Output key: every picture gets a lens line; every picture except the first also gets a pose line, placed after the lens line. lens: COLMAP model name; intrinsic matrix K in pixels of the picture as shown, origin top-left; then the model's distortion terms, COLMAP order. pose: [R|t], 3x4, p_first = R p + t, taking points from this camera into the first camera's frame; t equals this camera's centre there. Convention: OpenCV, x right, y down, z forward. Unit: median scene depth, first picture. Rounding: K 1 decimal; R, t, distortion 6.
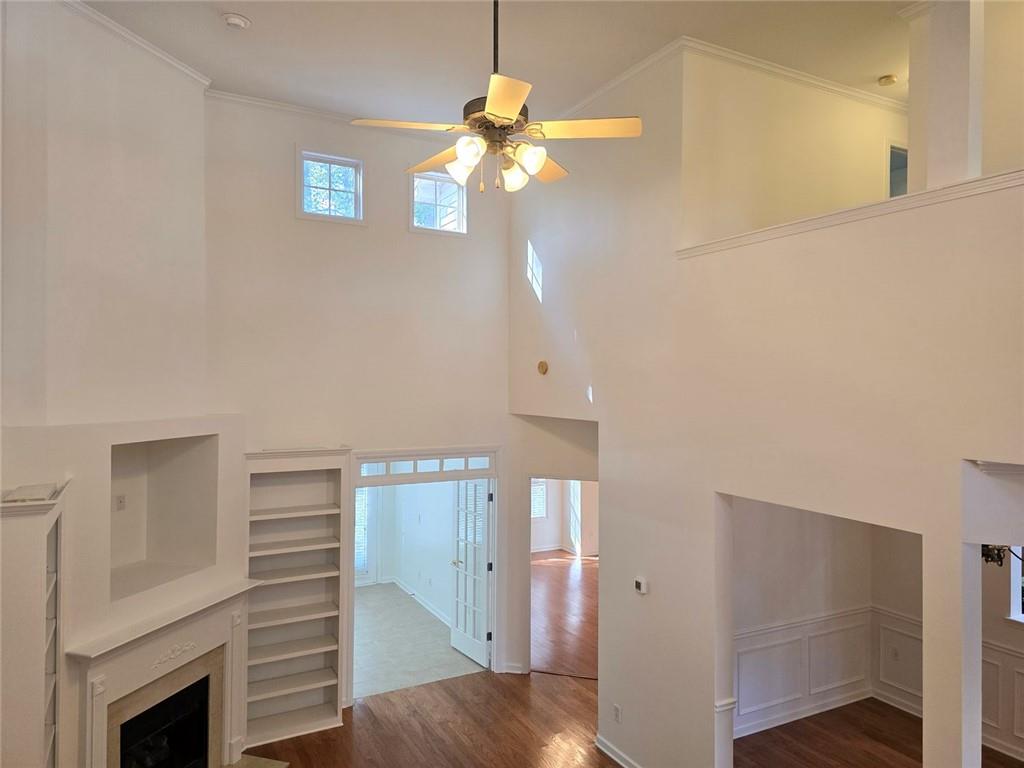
lens RADIAL K [[683.2, 0, 505.9], [0, 683.2, 377.8], [0, 0, 1]] dist [0.064641, -0.056818]
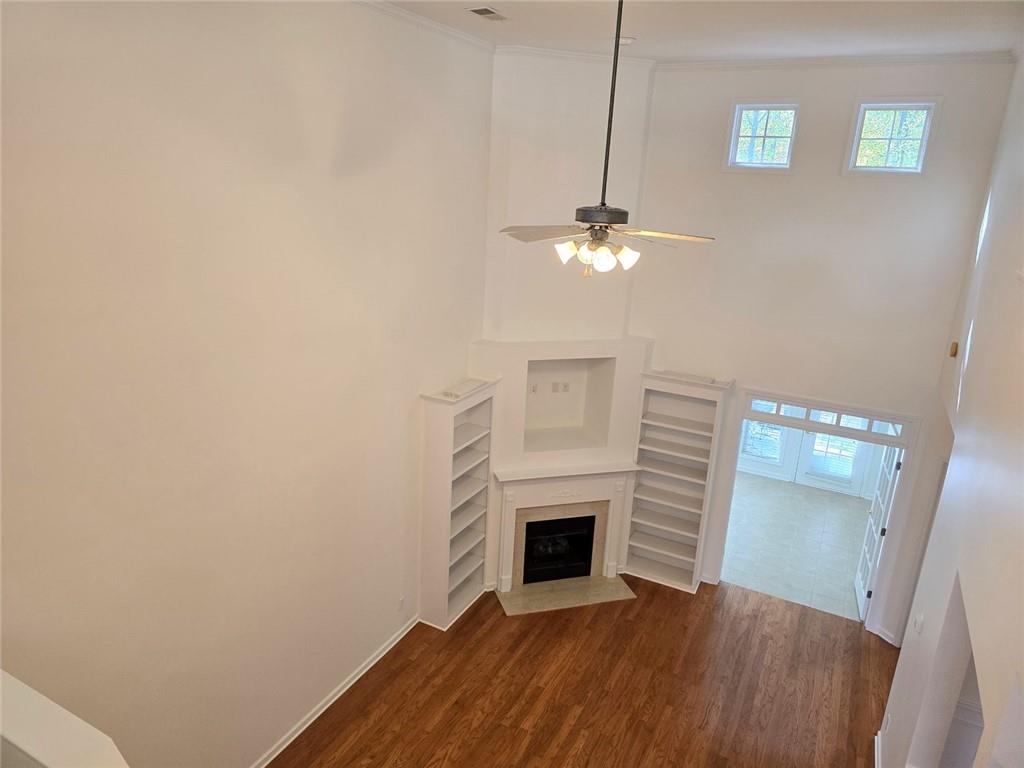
lens RADIAL K [[683.2, 0, 497.8], [0, 683.2, 382.6], [0, 0, 1]] dist [0.064641, -0.056818]
pose [[0.564610, 0.256382, -0.784528, 0.451199], [-0.040828, 0.958043, 0.283703, -0.211614], [0.824348, -0.128151, 0.551388, 0.058287]]
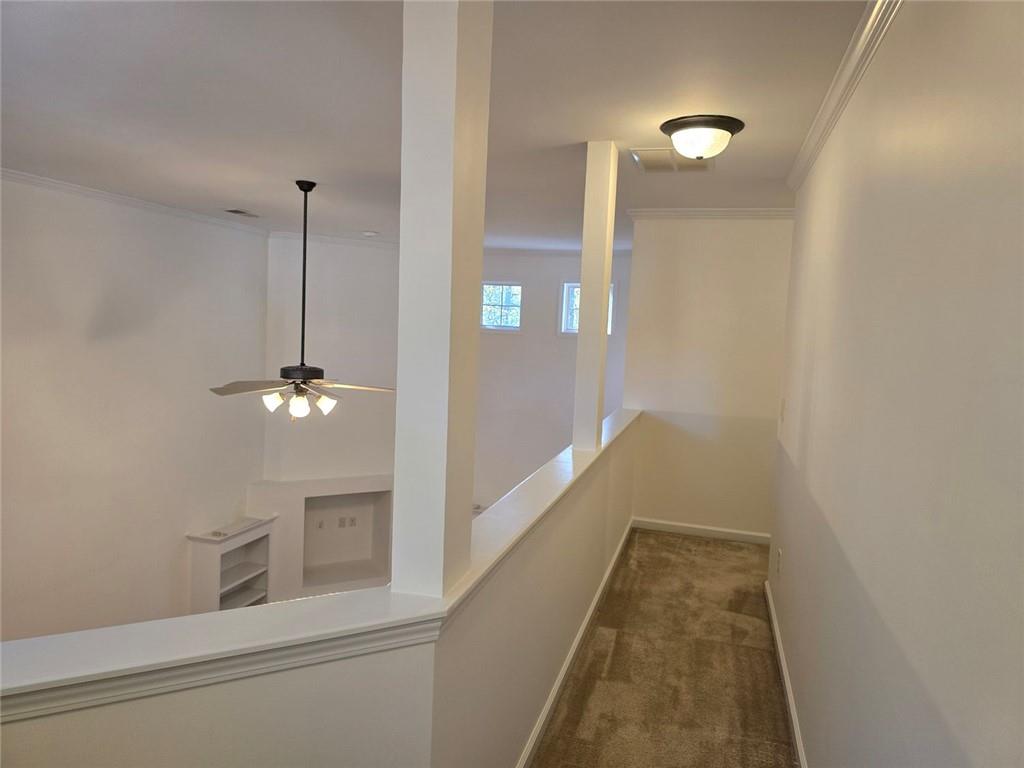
lens RADIAL K [[683.2, 0, 512.7], [0, 683.2, 374.2], [0, 0, 1]] dist [0.064641, -0.056818]
pose [[0.724815, 0.071467, -0.685227, 0.683483], [-0.039472, 0.997279, 0.062260, -0.240197], [0.687812, -0.018080, 0.725663, 0.092336]]
